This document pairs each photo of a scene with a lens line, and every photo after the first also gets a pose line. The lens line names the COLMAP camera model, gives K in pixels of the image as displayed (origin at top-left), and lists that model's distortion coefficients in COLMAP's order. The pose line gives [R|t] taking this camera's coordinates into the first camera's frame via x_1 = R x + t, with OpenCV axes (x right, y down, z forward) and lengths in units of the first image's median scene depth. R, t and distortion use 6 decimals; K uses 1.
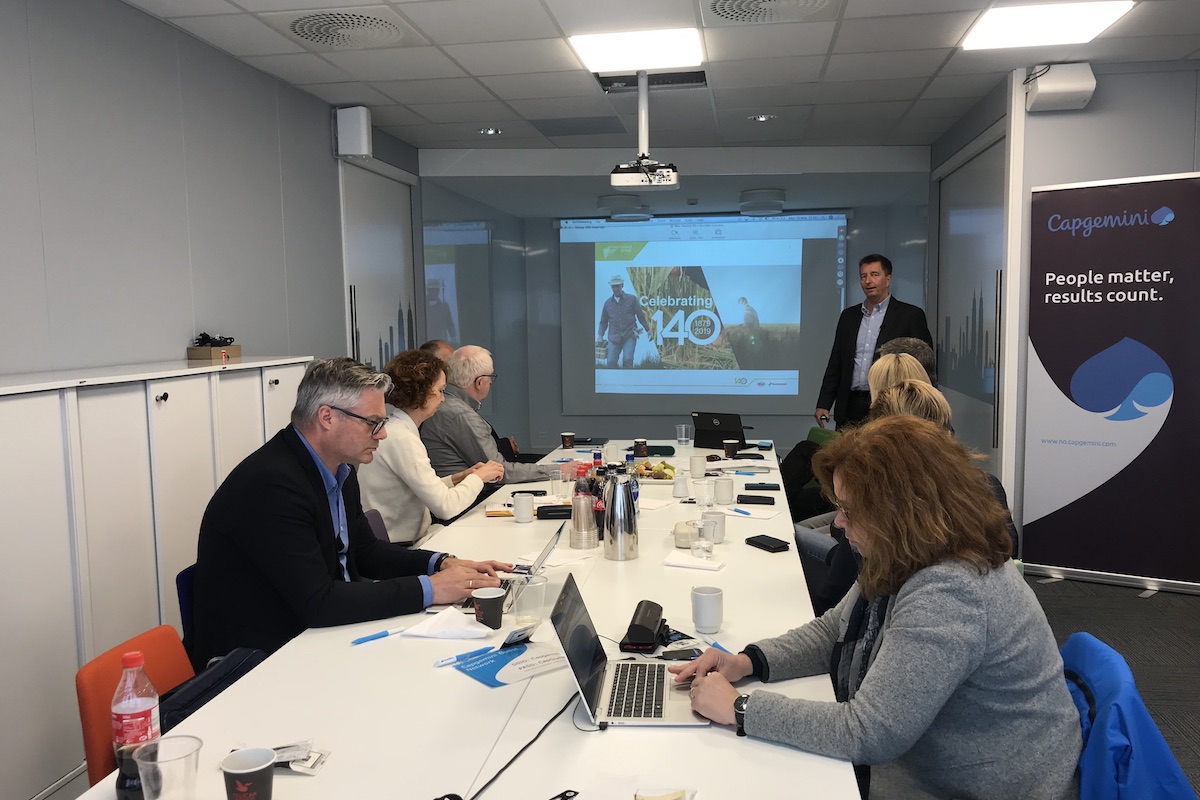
lens RADIAL K [[998.7, 0, 600.0], [0, 998.7, 400.0], [0, 0, 1]] dist [0.029488, 0.001390]
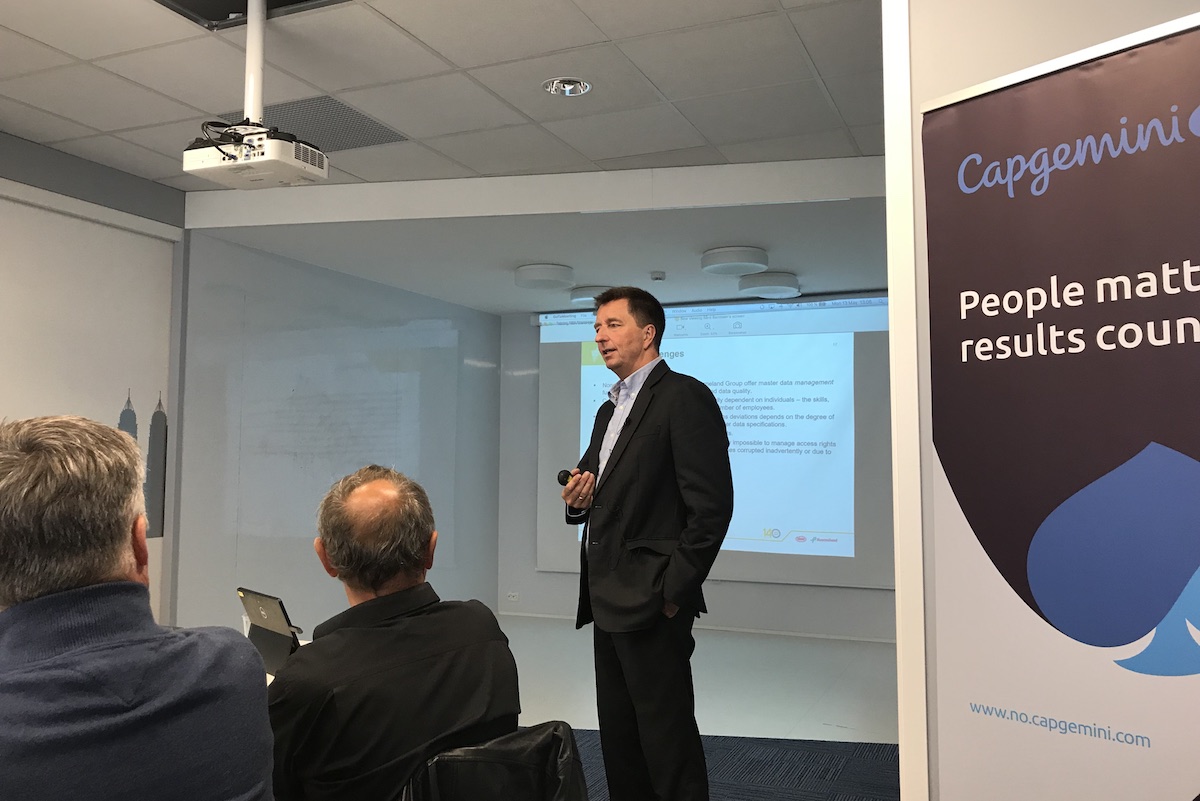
lens RADIAL K [[981.3, 0, 601.9], [0, 981.3, 366.1], [0, 0, 1]] dist [0.006406, 0.004576]
pose [[0.965044, -0.006842, -0.261998, 0.411158], [-0.040411, 0.983820, -0.174541, -0.018473], [0.258954, 0.179027, 0.949153, 0.584047]]
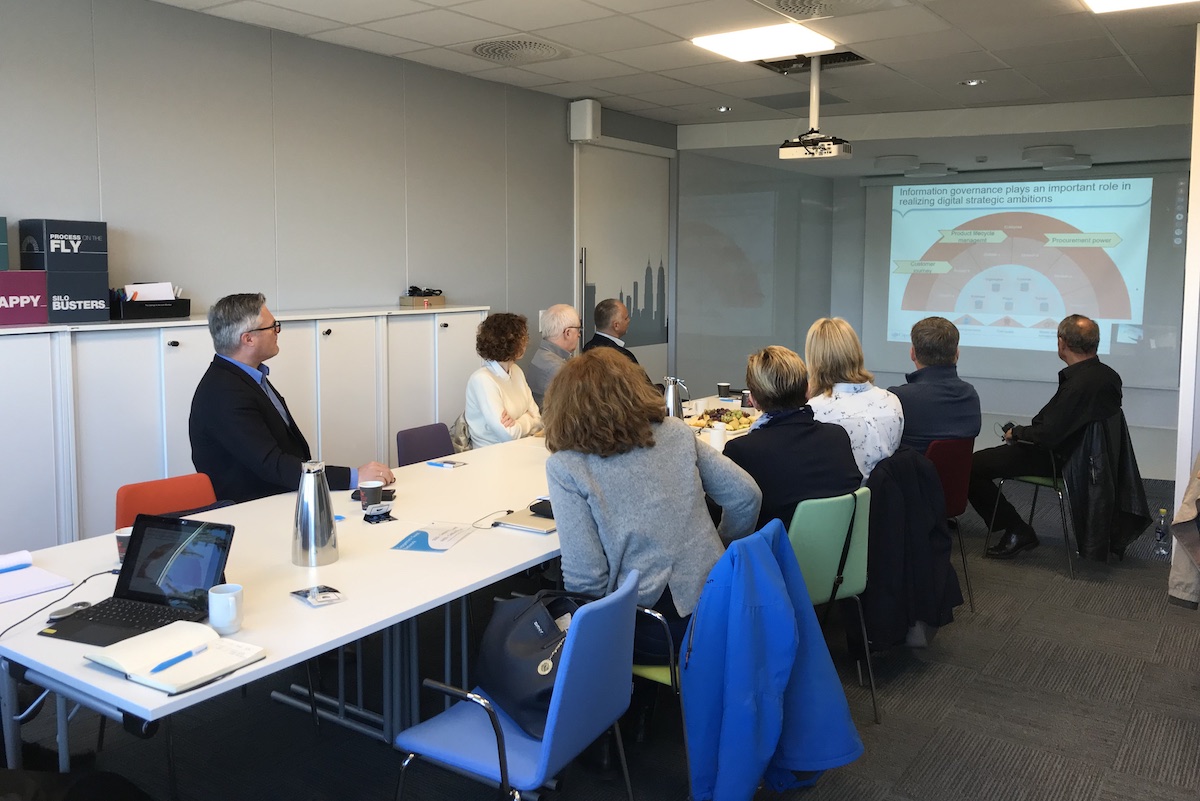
lens RADIAL K [[999.7, 0, 599.3], [0, 999.7, 320.1], [0, 0, 1]] dist [0.006297, 0.001954]
pose [[0.894815, 0.041471, -0.444506, 0.346952], [-0.054435, 0.998382, -0.016436, -0.011395], [0.443106, 0.038904, 0.895625, -0.057811]]
